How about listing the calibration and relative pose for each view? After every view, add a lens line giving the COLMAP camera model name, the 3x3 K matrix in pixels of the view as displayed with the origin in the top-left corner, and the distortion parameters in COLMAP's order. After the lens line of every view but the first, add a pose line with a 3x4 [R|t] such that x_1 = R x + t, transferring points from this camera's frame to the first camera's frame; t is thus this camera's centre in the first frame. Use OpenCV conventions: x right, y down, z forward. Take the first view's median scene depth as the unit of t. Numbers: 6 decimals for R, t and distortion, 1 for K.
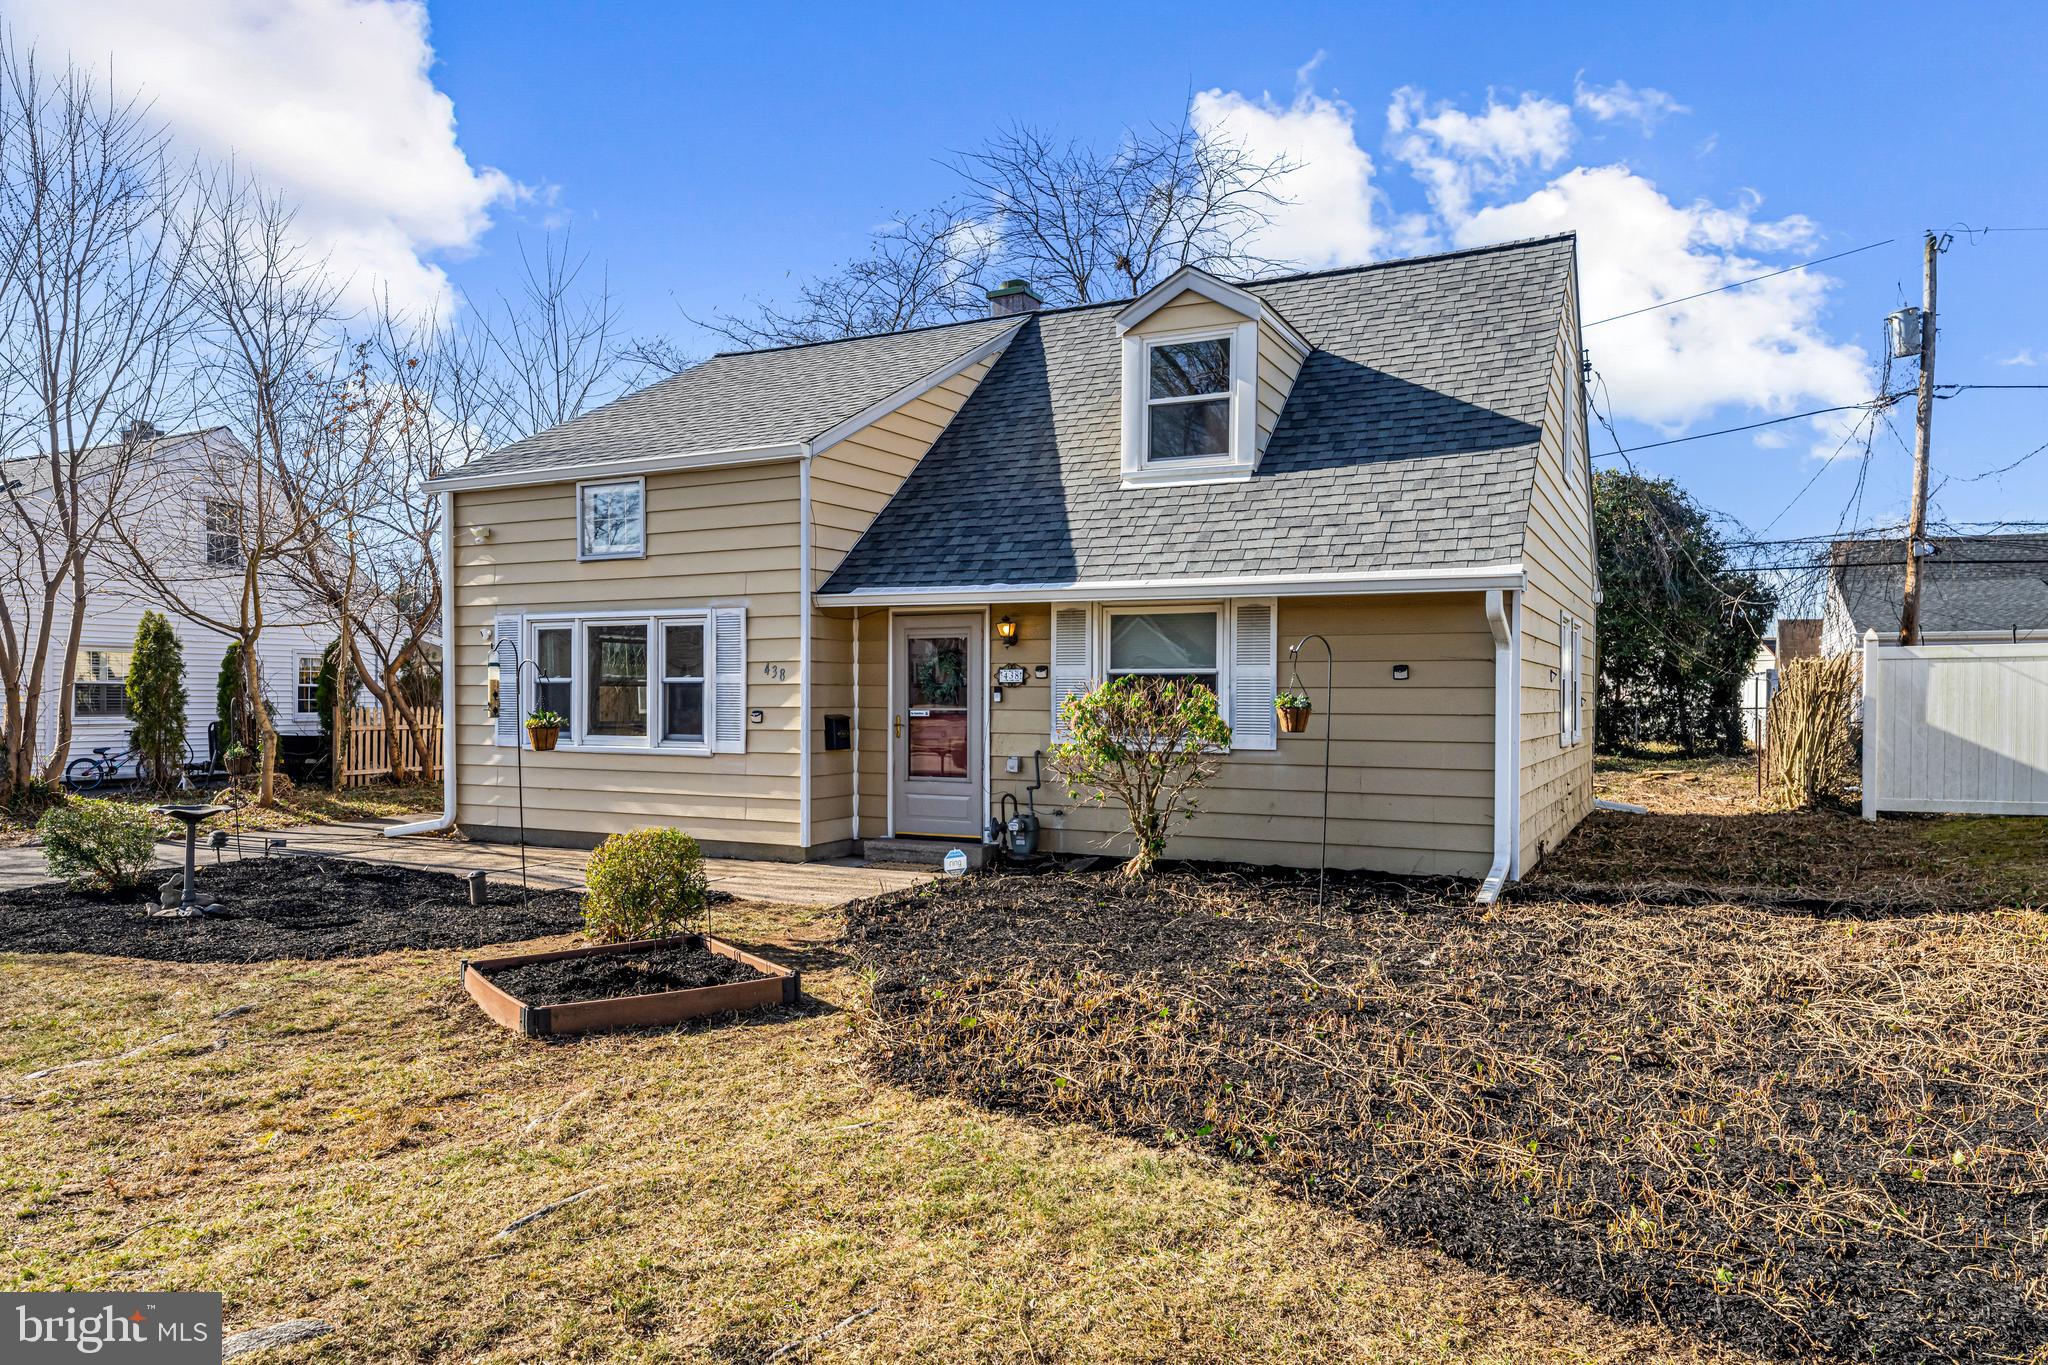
lens RADIAL K [[1251.3, 0, 1023.6], [0, 1251.3, 704.3], [0, 0, 1]] dist [0.001055, -0.000358]
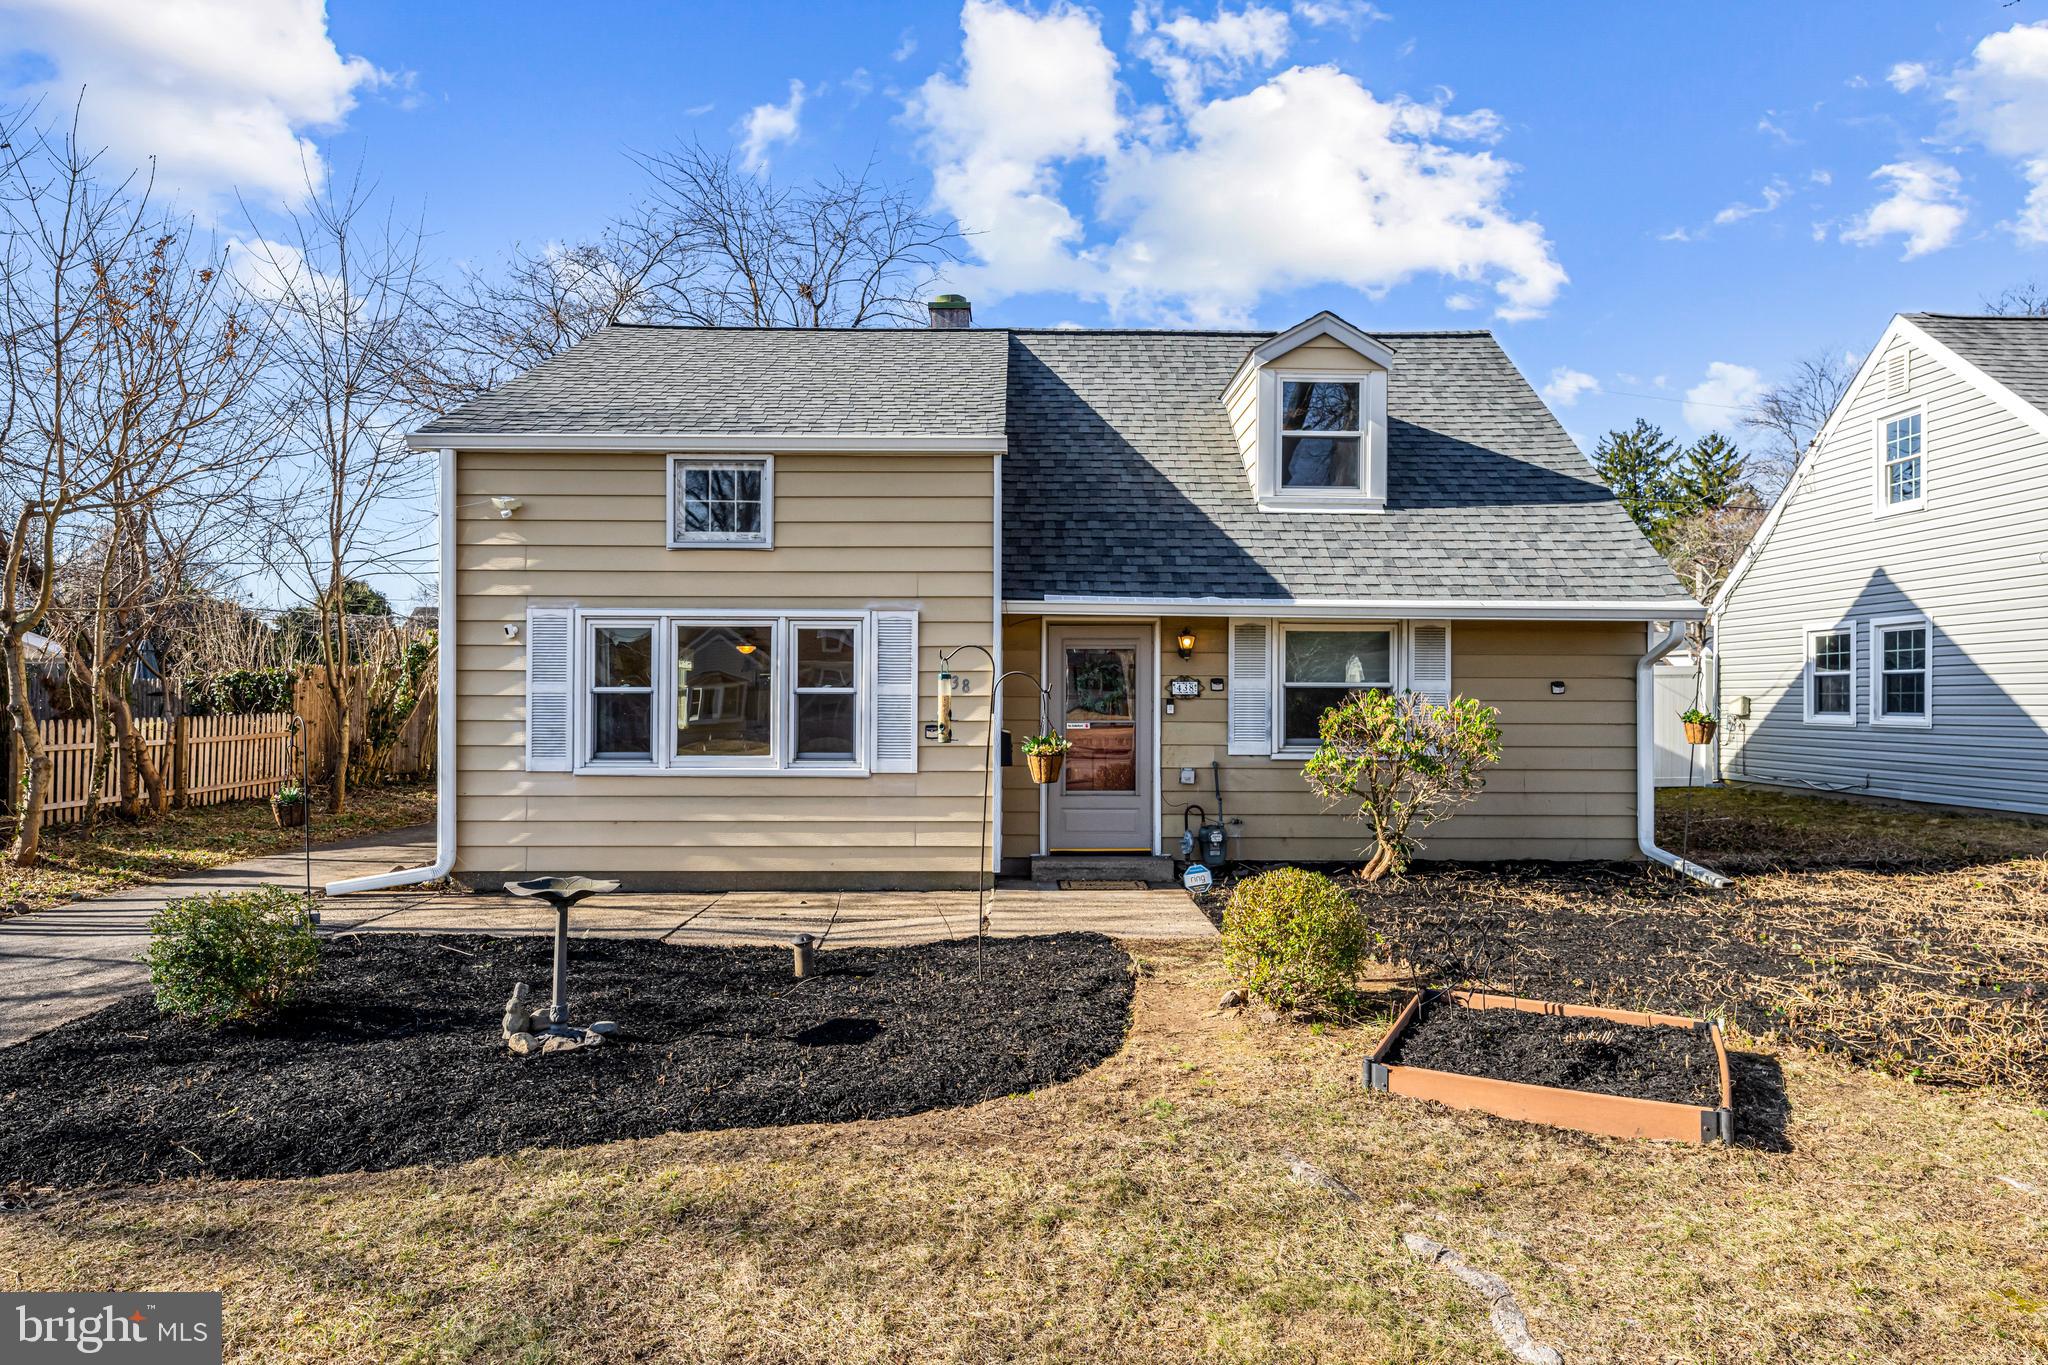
lens RADIAL K [[1121.3, 0, 1020.5], [0, 1121.3, 690.1], [0, 0, 1]] dist [0.000072, 0.000939]
pose [[0.894613, 0.004334, 0.446820, -0.519731], [0.003024, 0.999871, -0.015752, -0.007149], [-0.446831, 0.015443, 0.894485, 0.241915]]
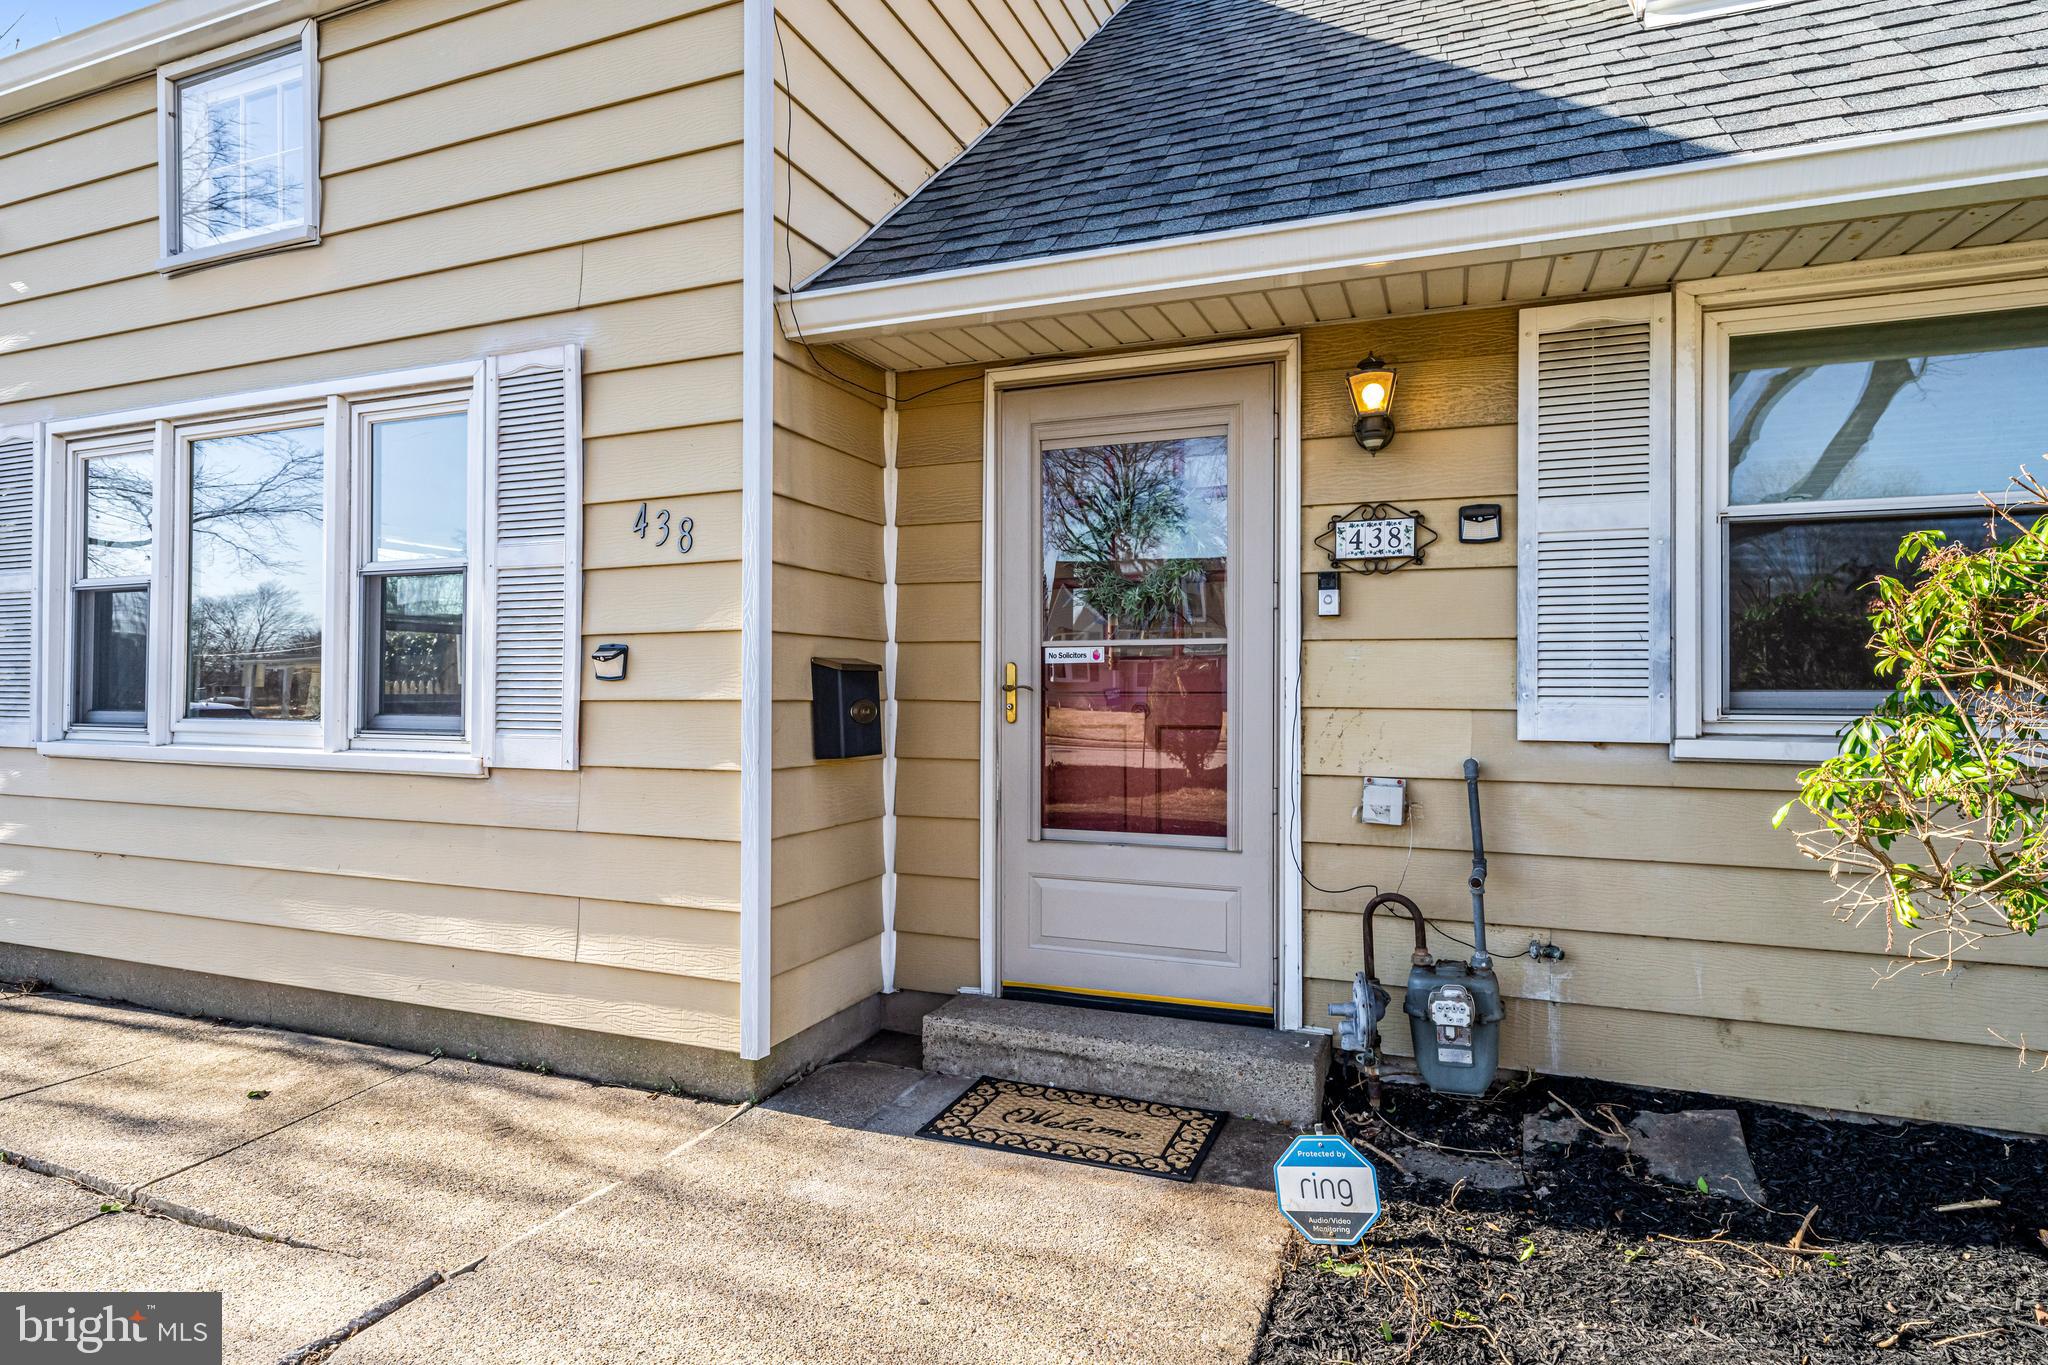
lens RADIAL K [[1077.8, 0, 1024.5], [0, 1077.8, 673.7], [0, 0, 1]] dist [0.000707, -0.000481]
pose [[0.996593, 0.002045, 0.082449, -0.125093], [-0.000182, 0.999745, -0.022596, 0.019876], [-0.082474, 0.022504, 0.996339, 0.698214]]
